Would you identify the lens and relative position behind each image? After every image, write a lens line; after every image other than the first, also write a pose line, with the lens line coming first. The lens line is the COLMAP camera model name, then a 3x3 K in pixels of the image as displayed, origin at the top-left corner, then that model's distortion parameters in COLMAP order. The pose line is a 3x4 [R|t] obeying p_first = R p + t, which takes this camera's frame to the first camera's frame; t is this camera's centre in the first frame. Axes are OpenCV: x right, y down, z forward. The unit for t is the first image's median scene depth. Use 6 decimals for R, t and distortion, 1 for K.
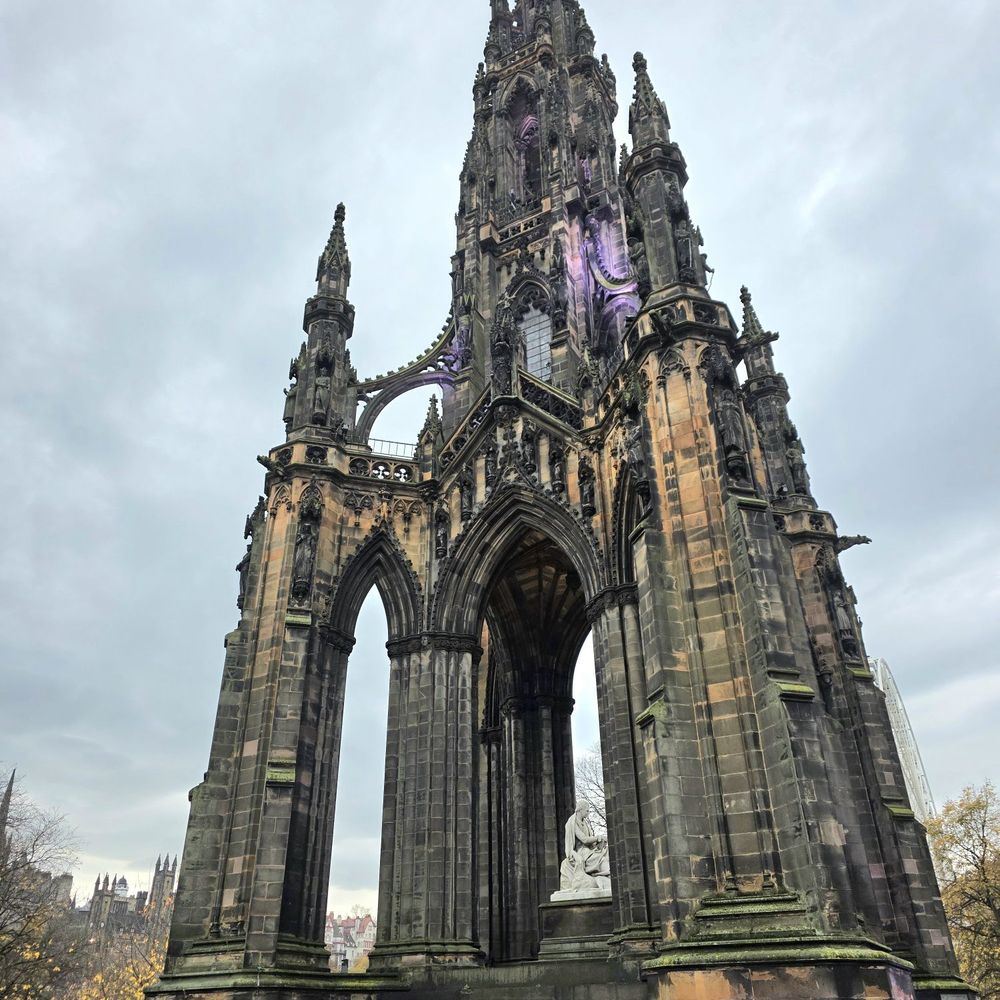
lens RADIAL K [[868.2, 0, 498.8], [0, 868.2, 513.8], [0, 0, 1]] dist [0.044829, -0.000177]
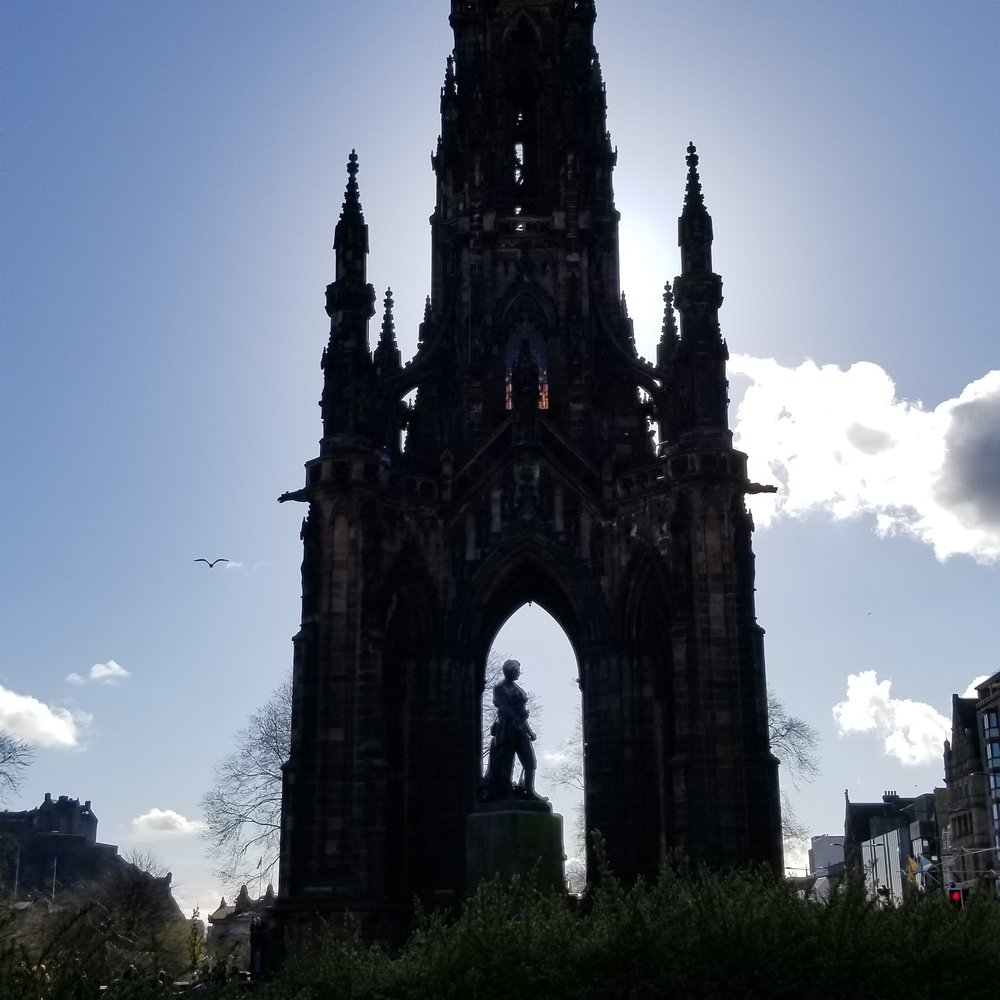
lens RADIAL K [[1443.1, 0, 500.0], [0, 1443.1, 500.0], [0, 0, 1]] dist [0.097861, 0.034961]
pose [[0.913645, 0.144388, 0.380006, -0.771747], [-0.216458, 0.964049, 0.154127, -0.362107], [-0.344091, -0.223073, 0.912053, -0.763567]]
